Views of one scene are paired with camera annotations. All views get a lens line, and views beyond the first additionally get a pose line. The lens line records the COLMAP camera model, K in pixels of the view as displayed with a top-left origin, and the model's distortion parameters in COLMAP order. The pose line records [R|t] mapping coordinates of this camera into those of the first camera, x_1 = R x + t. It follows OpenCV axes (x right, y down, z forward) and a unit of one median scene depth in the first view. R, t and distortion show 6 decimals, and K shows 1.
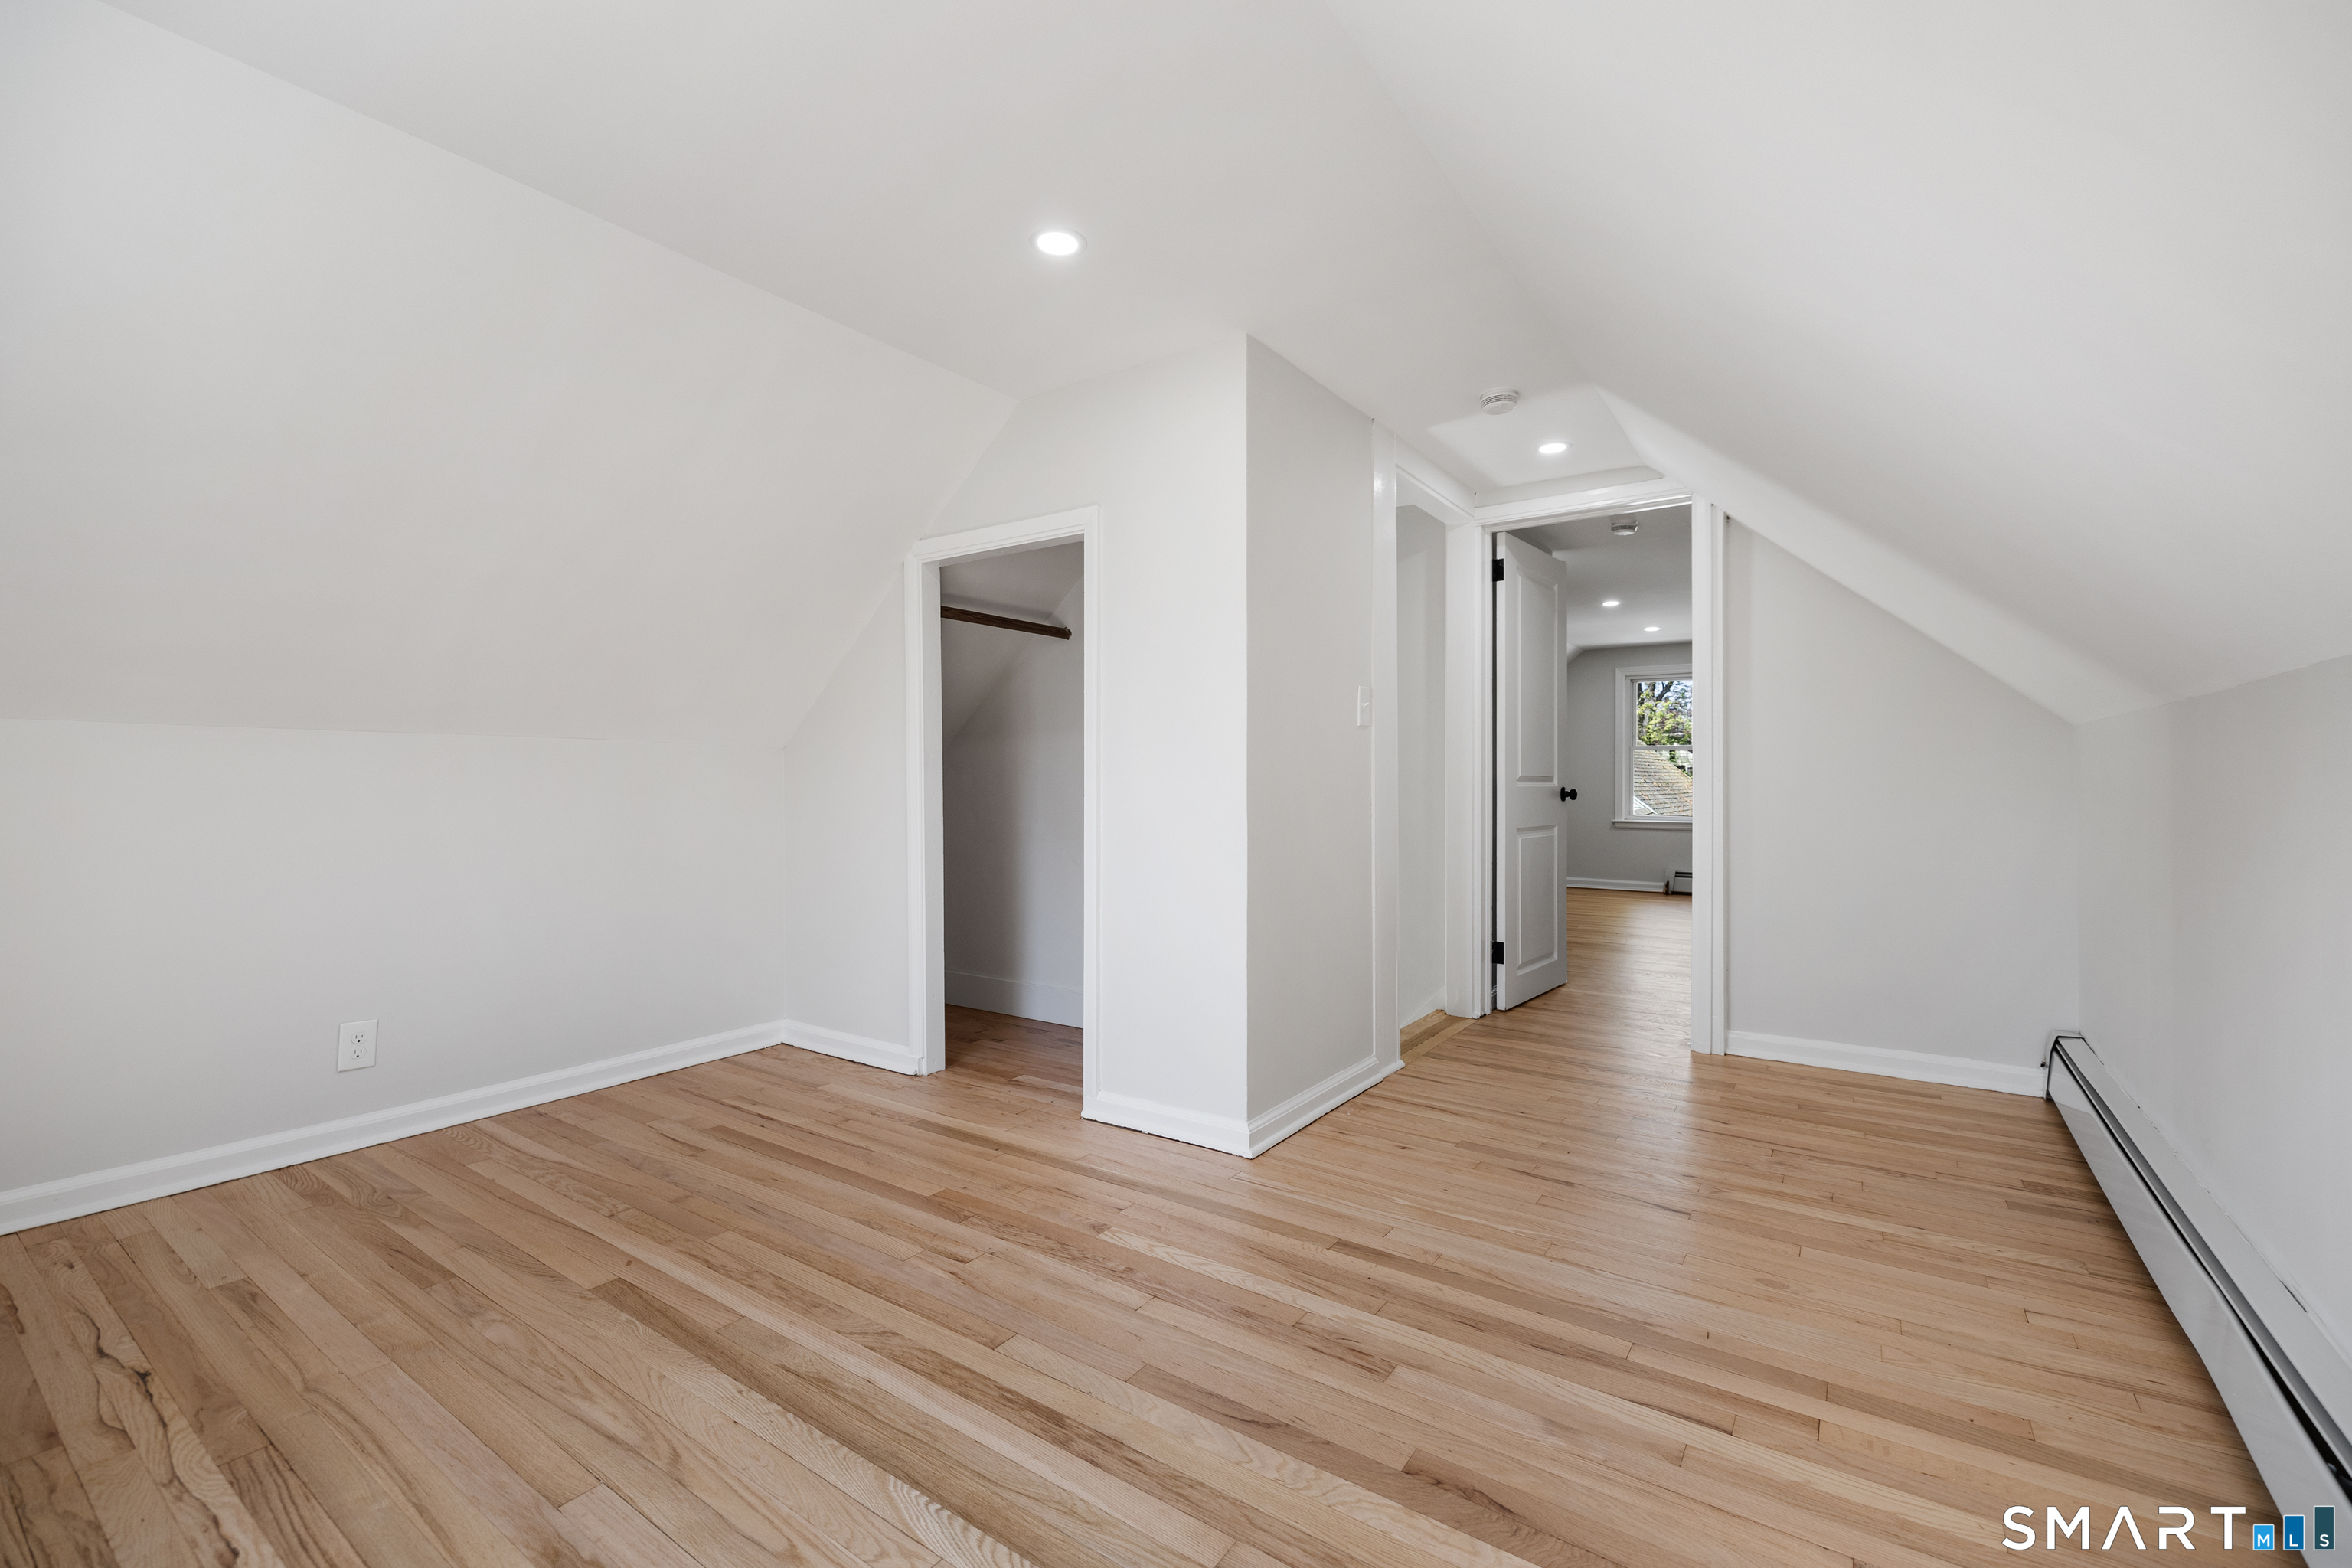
lens RADIAL K [[985.6, 0, 1191.8], [0, 985.6, 787.3], [0, 0, 1]] dist [-0.002429, 0.000097]
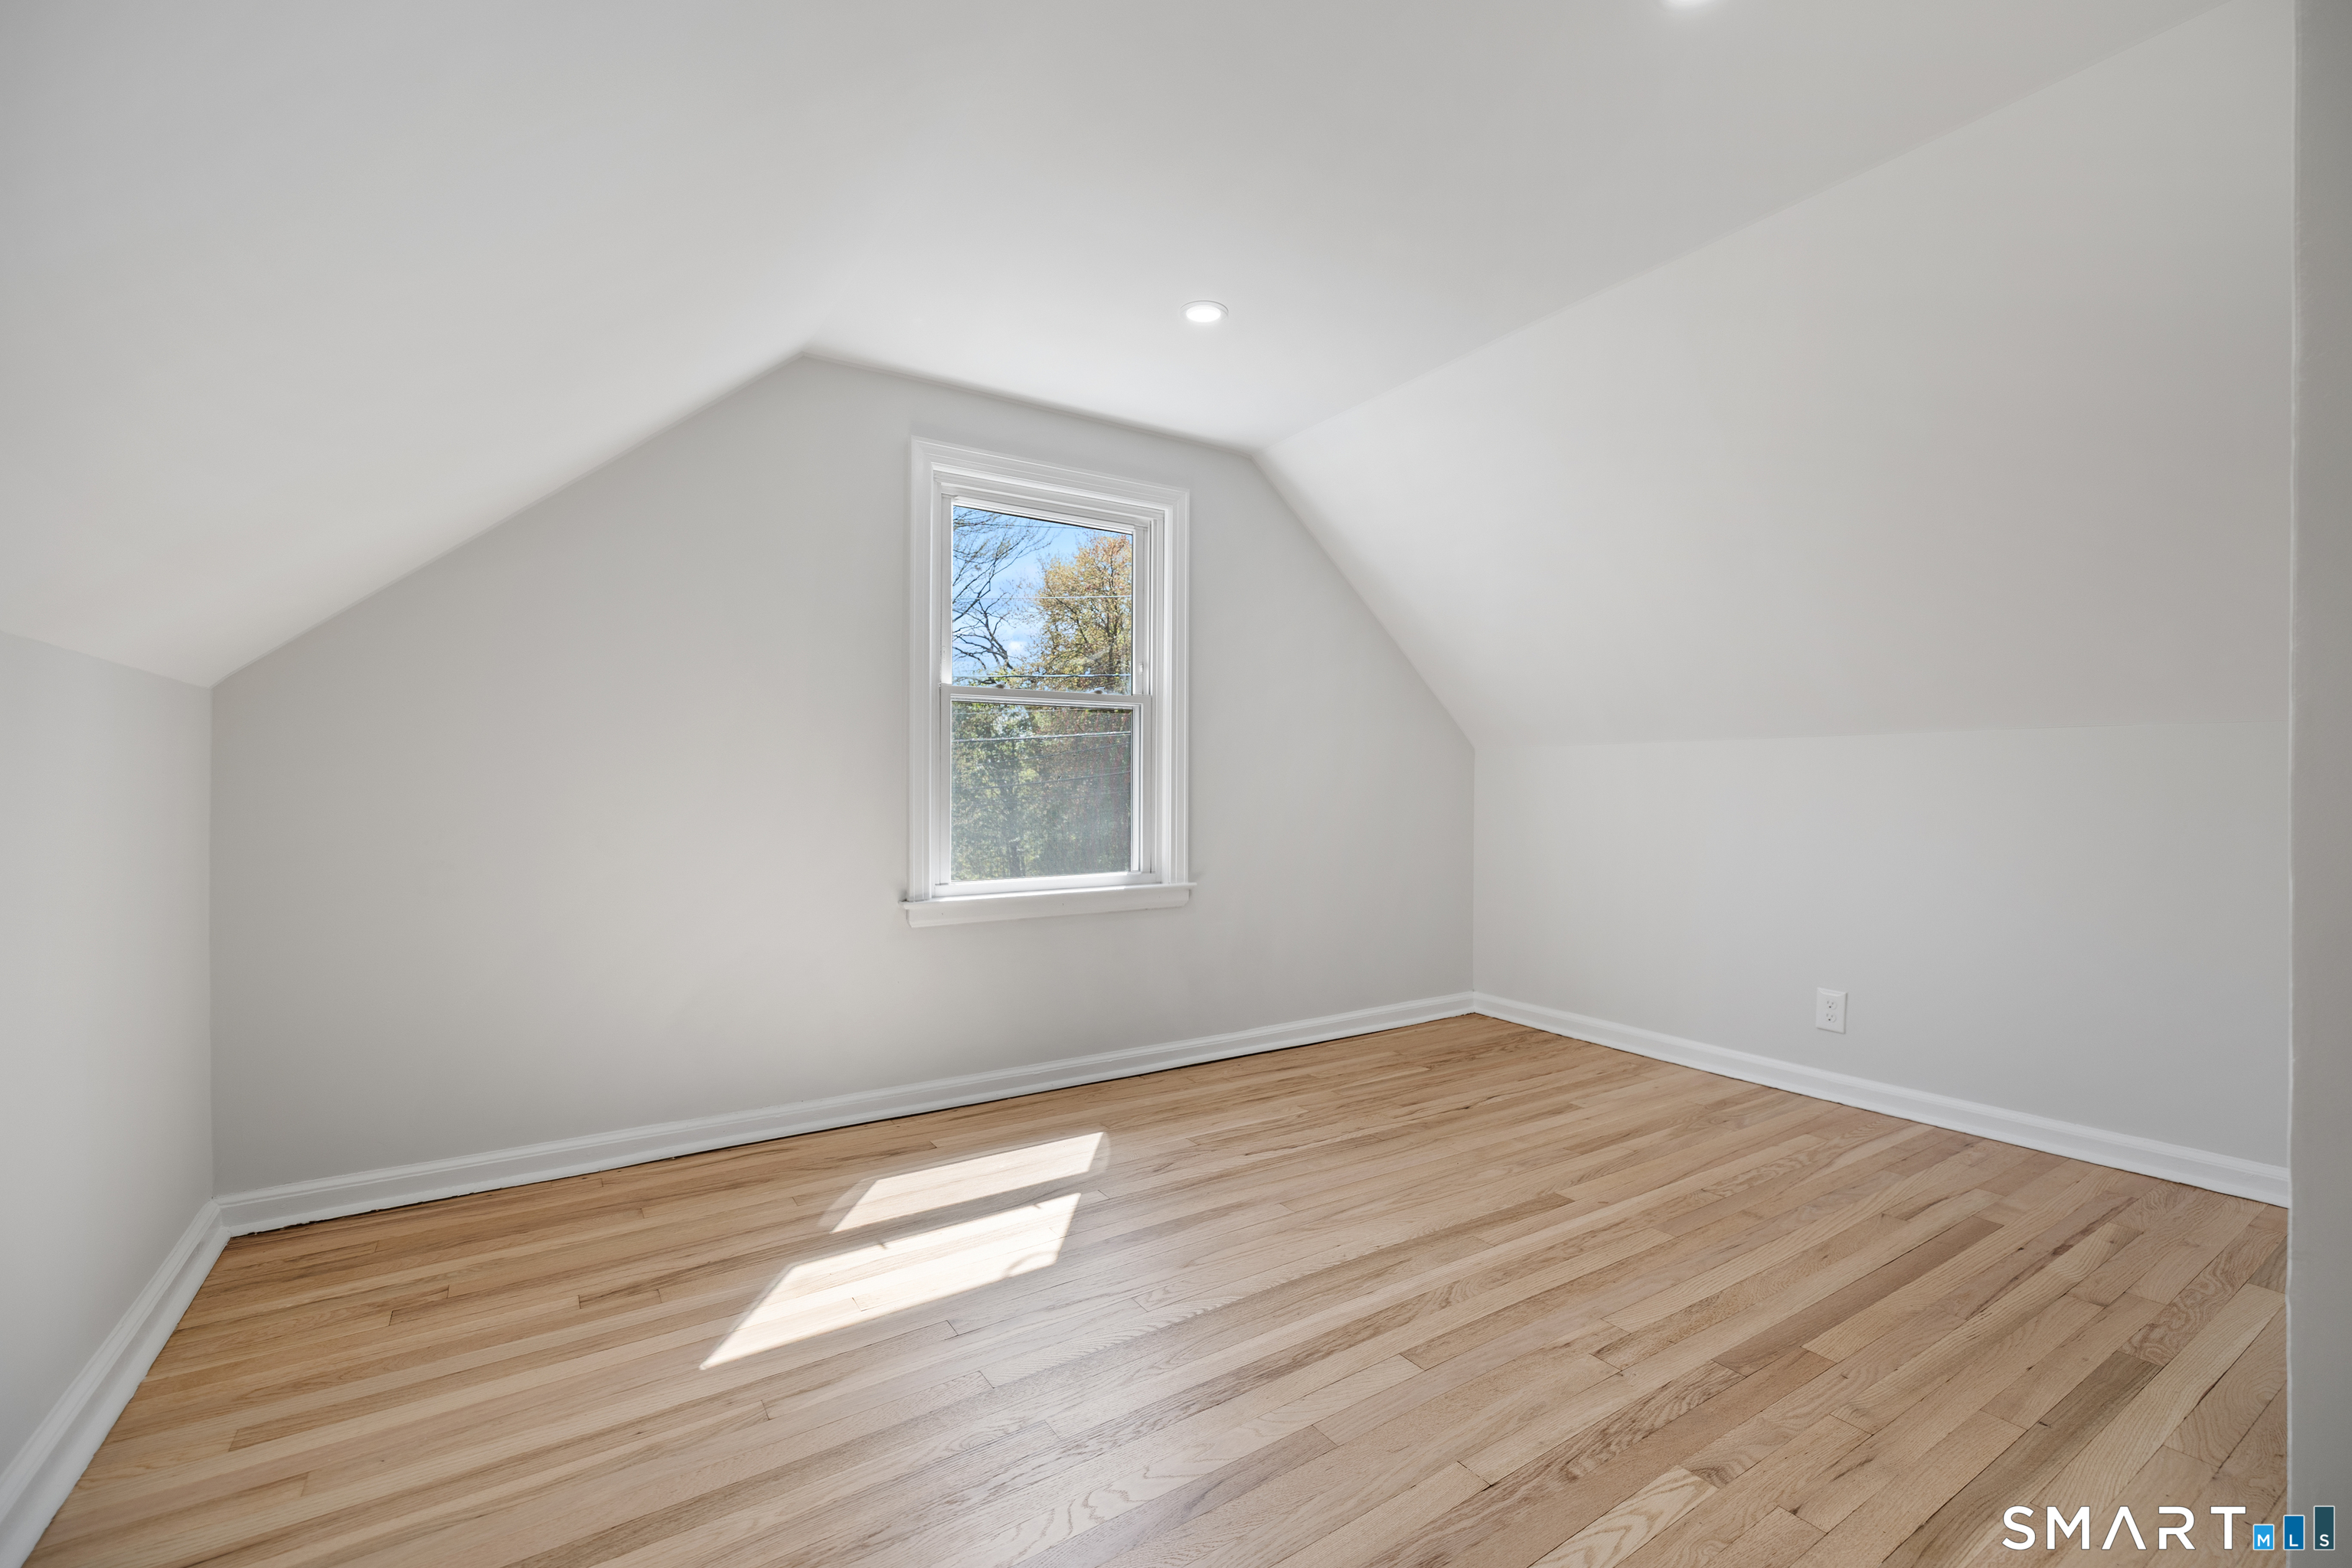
lens RADIAL K [[985.6, 0, 1191.8], [0, 985.6, 787.3], [0, 0, 1]] dist [-0.002429, 0.000097]
pose [[-0.366258, 0.001192, -0.930513, 0.616578], [-0.005656, 0.999978, 0.003508, 0.003916], [0.930496, 0.006548, -0.366243, 0.914069]]
